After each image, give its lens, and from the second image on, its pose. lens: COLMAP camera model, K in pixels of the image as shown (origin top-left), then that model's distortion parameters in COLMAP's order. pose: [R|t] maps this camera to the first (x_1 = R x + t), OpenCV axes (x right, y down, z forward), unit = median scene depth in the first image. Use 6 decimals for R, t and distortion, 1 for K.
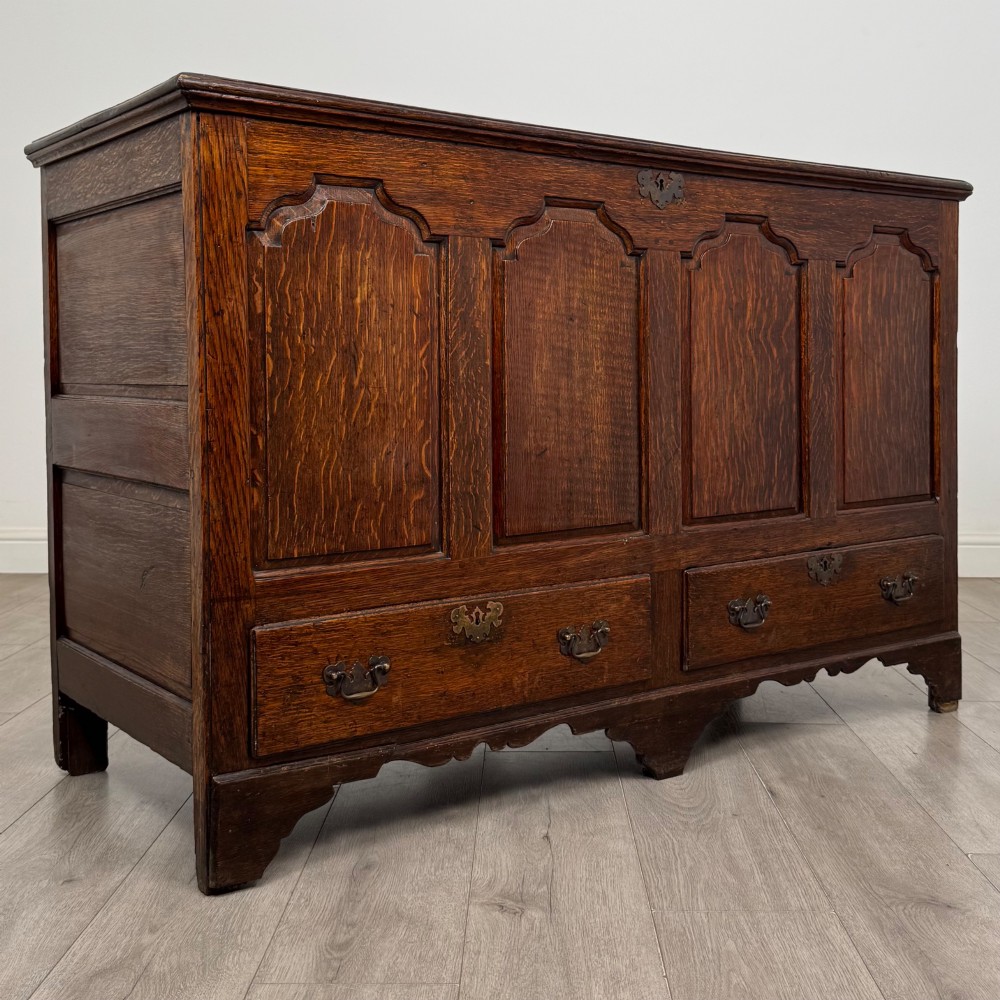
lens RADIAL K [[1306.8, 0, 538.4], [0, 1306.8, 430.9], [0, 0, 1]] dist [0.162120, -0.071941]
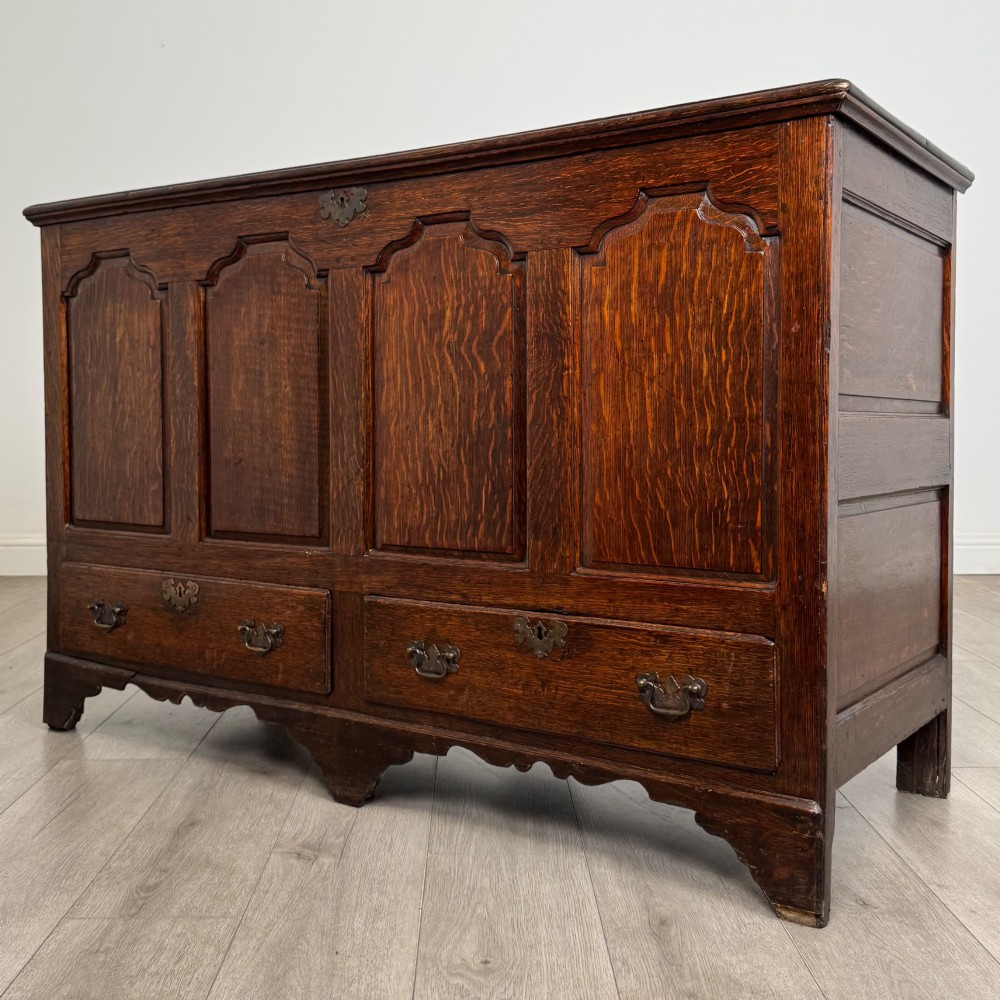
lens RADIAL K [[1159.6, 0, 495.0], [0, 1159.6, 452.7], [0, 0, 1]] dist [0.132630, -0.040812]
pose [[0.315874, 0.036108, -0.948114, 0.991786], [-0.047775, 0.998613, 0.022114, -0.023490], [0.947598, 0.038311, 0.317161, 0.849137]]
